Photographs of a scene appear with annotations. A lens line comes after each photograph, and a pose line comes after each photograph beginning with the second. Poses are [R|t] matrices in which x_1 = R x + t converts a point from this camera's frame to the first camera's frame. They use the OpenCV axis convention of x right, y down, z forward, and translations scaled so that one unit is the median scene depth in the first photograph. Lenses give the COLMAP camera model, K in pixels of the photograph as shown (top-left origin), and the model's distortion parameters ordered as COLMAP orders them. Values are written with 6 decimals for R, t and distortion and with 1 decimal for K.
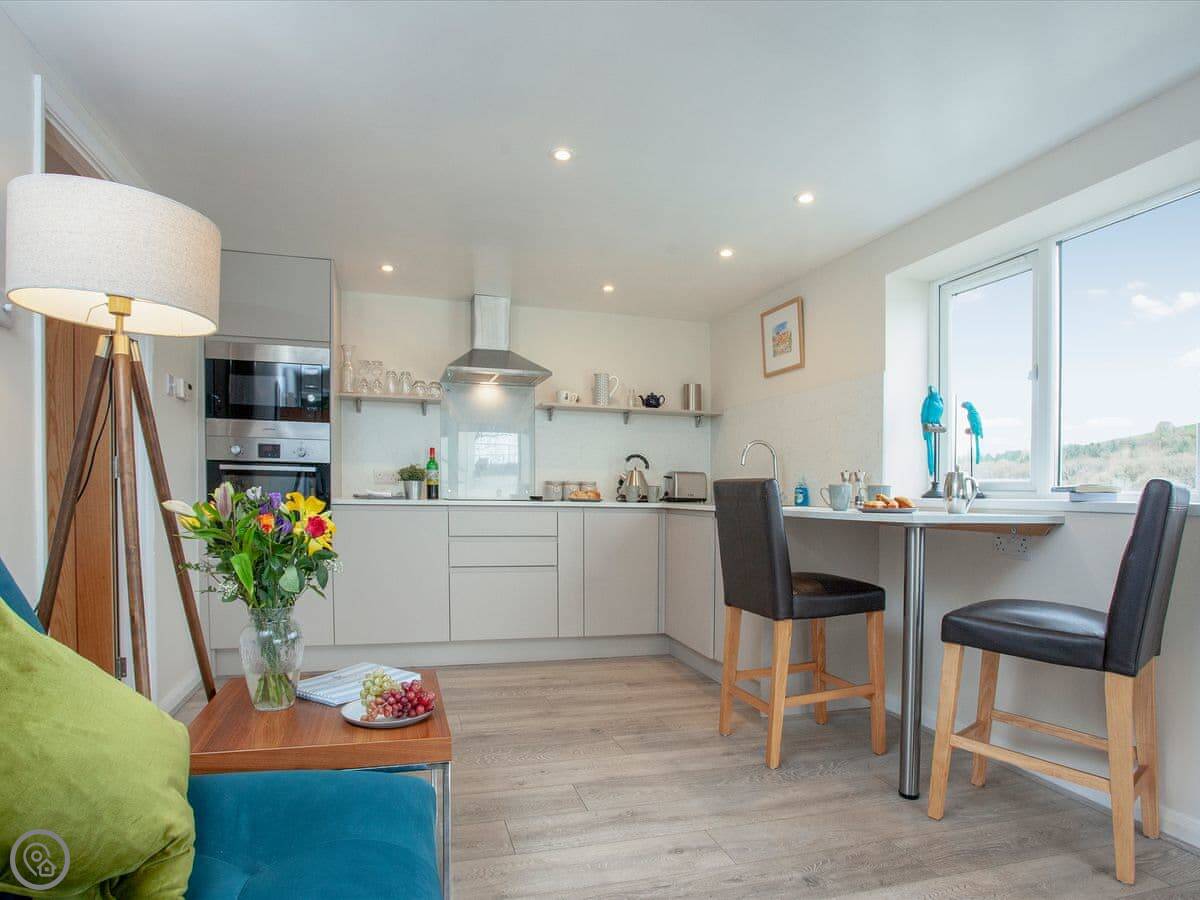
lens RADIAL K [[702.7, 0, 655.4], [0, 702.7, 497.9], [0, 0, 1]] dist [-0.056081, 0.000216]
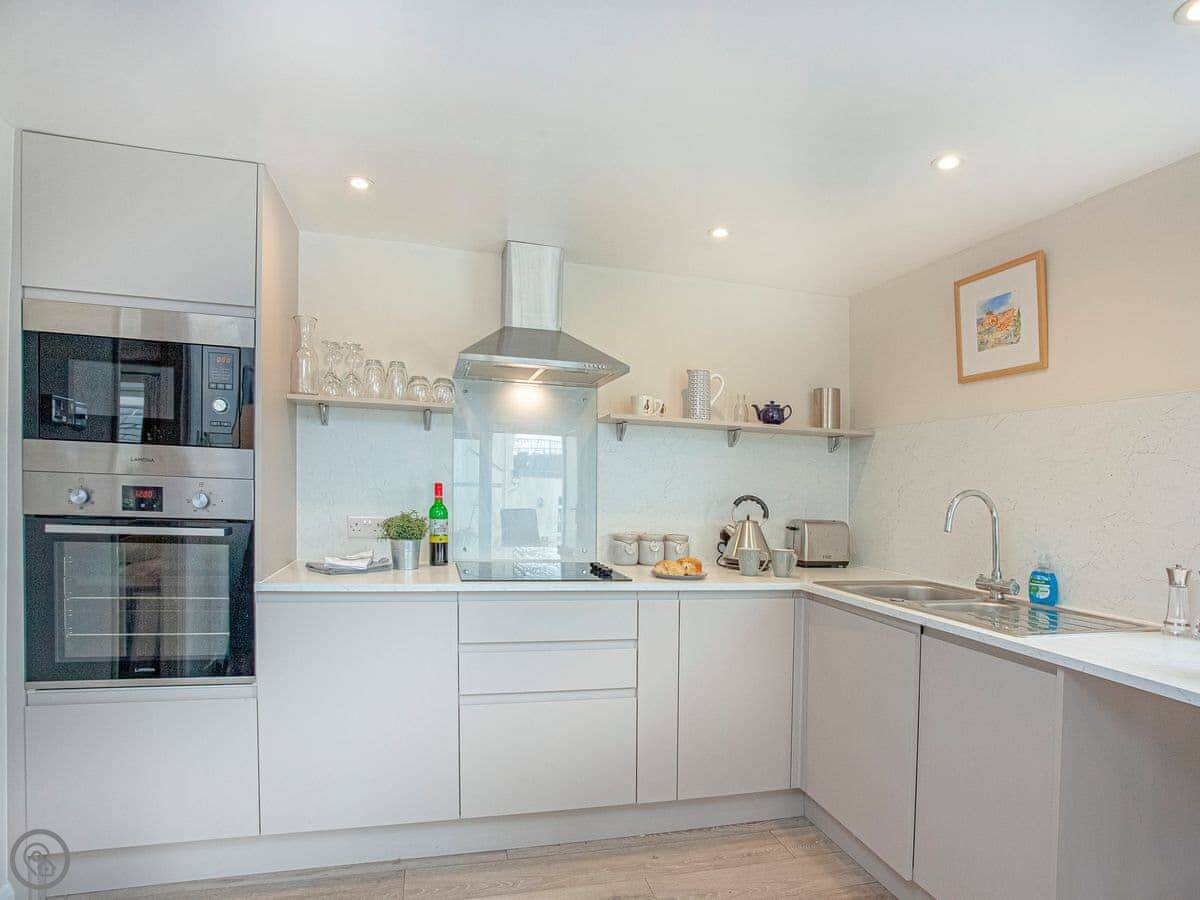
lens RADIAL K [[758.1, 0, 682.6], [0, 758.1, 549.2], [0, 0, 1]] dist [-0.023766, 0.000047]
pose [[0.999225, 0.027992, -0.027672, -0.074548], [-0.026136, 0.997525, 0.065280, -0.061040], [0.029431, -0.064506, 0.997483, 0.306678]]
